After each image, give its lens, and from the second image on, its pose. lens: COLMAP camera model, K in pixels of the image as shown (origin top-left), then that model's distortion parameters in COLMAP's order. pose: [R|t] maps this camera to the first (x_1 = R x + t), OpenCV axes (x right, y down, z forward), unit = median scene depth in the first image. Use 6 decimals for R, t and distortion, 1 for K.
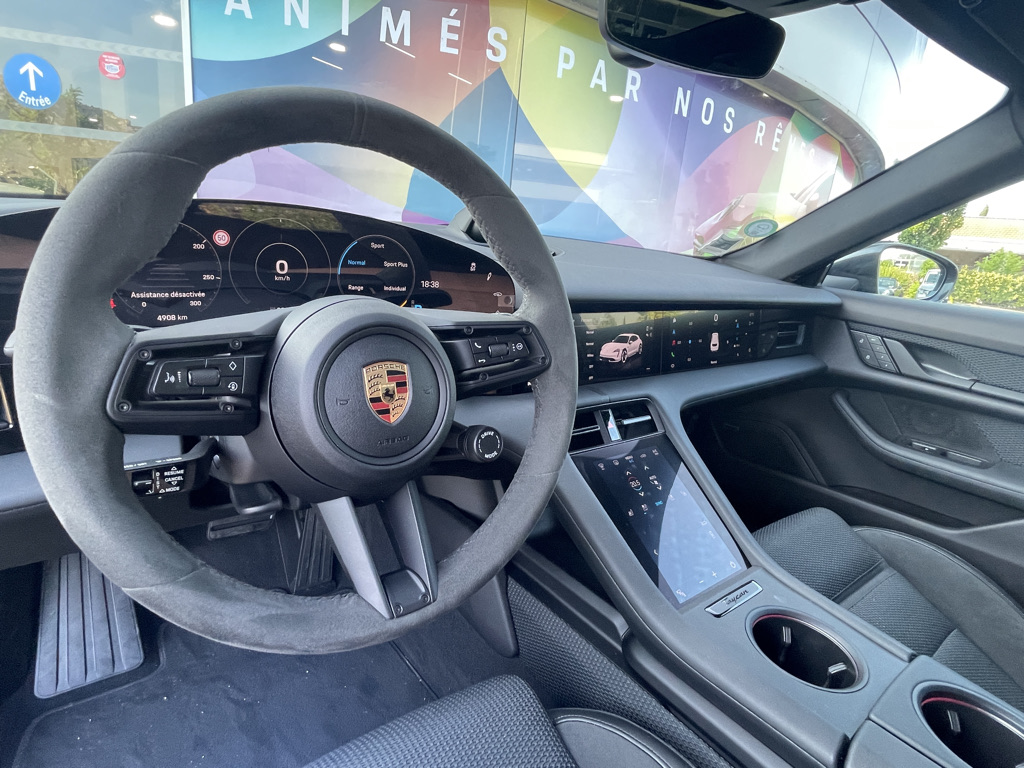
lens RADIAL K [[543.2, 0, 508.0], [0, 543.2, 385.7], [0, 0, 1]] dist [-0.000685, -0.002556]
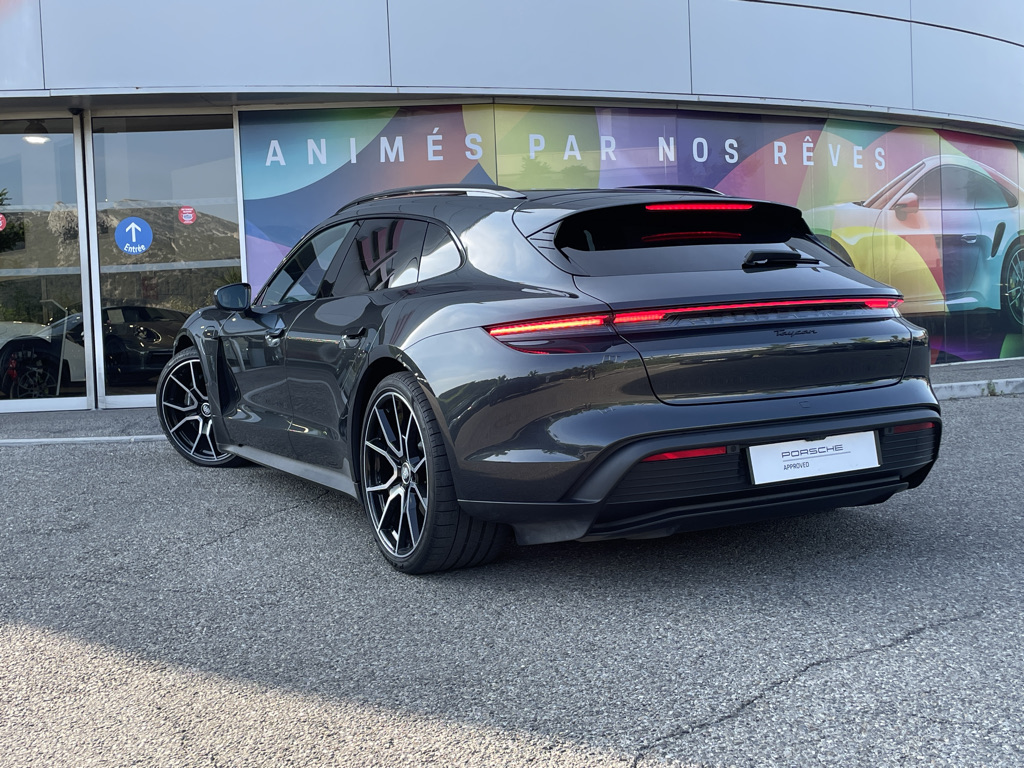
lens RADIAL K [[1216.9, 0, 514.1], [0, 1216.9, 386.0], [0, 0, 1]] dist [0.055363, 0.000000]
pose [[0.975296, -0.127602, -0.180319, 2.043077], [0.088352, 0.973483, -0.211010, 1.979546], [0.202462, 0.189866, 0.960708, -6.235141]]
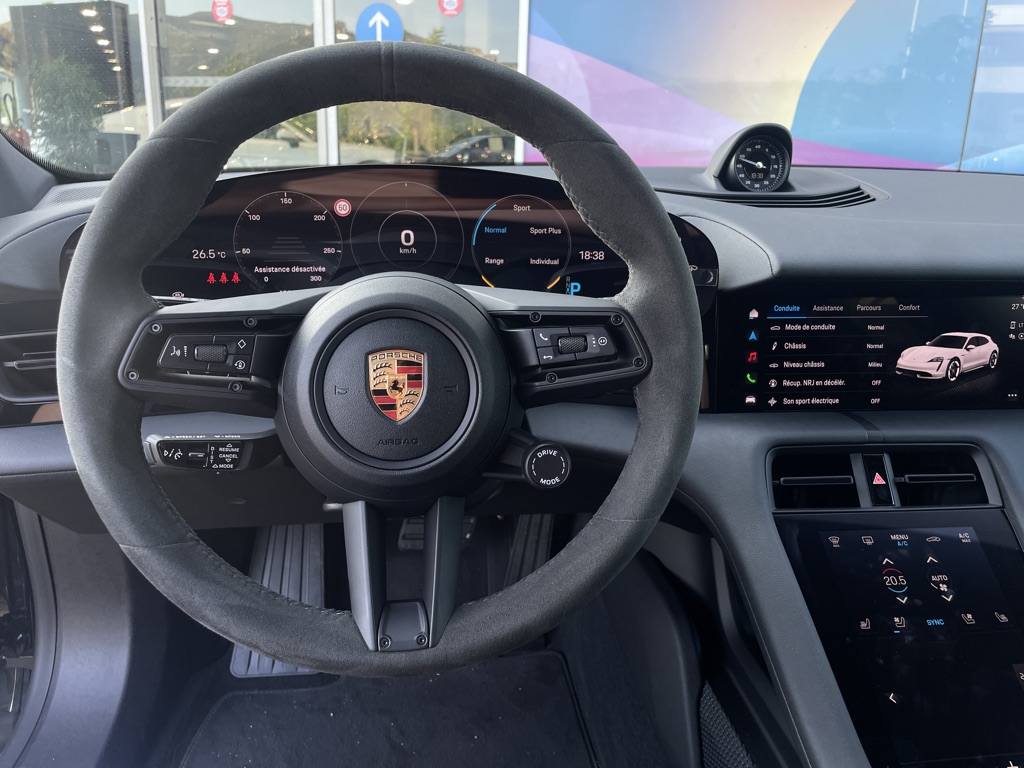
lens RADIAL K [[778.9, 0, 517.7], [0, 778.9, 375.5], [0, 0, 1]] dist [0.082389, -0.107812]
pose [[0.850653, 0.072161, -0.520752, 0.248845], [-0.084454, 0.996427, 0.000119, -0.008332], [0.518900, 0.043879, 0.853708, 0.019290]]
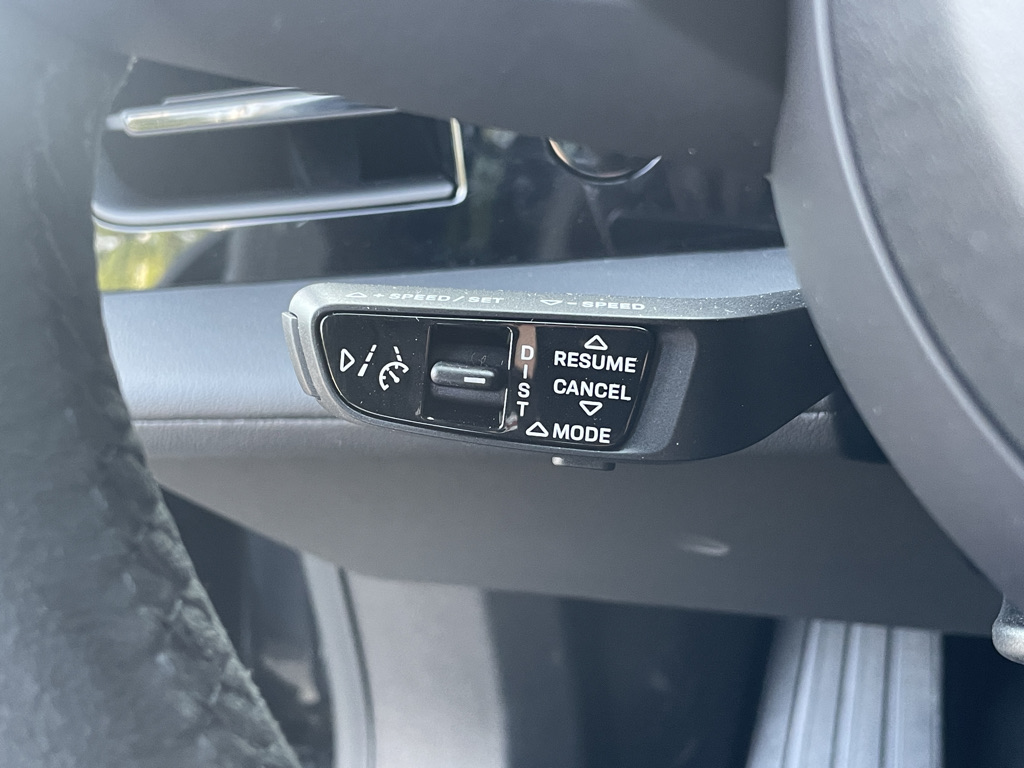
lens RADIAL K [[1274.2, 0, 511.4], [0, 1274.2, 384.3], [0, 0, 1]] dist [0.001501, 0.000000]
pose [[0.447871, 0.130492, -0.884524, -0.074813], [-0.083361, 0.991077, 0.104003, 0.051851], [0.890204, 0.027155, 0.454753, 0.321646]]
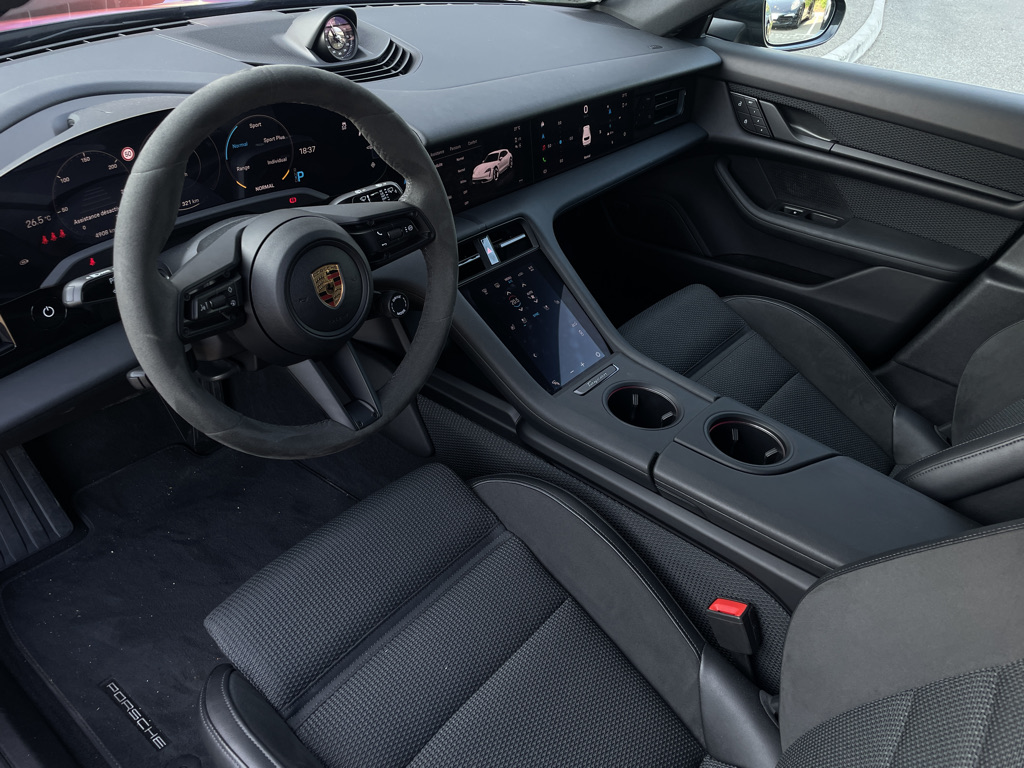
lens RADIAL K [[778.9, 0, 514.8], [0, 778.9, 382.4], [0, 0, 1]] dist [0.082389, -0.107812]
pose [[0.973492, -0.161836, 0.161623, -0.050790], [0.100071, 0.936791, 0.335275, -0.170158], [-0.205667, -0.310213, 0.928153, -0.476049]]
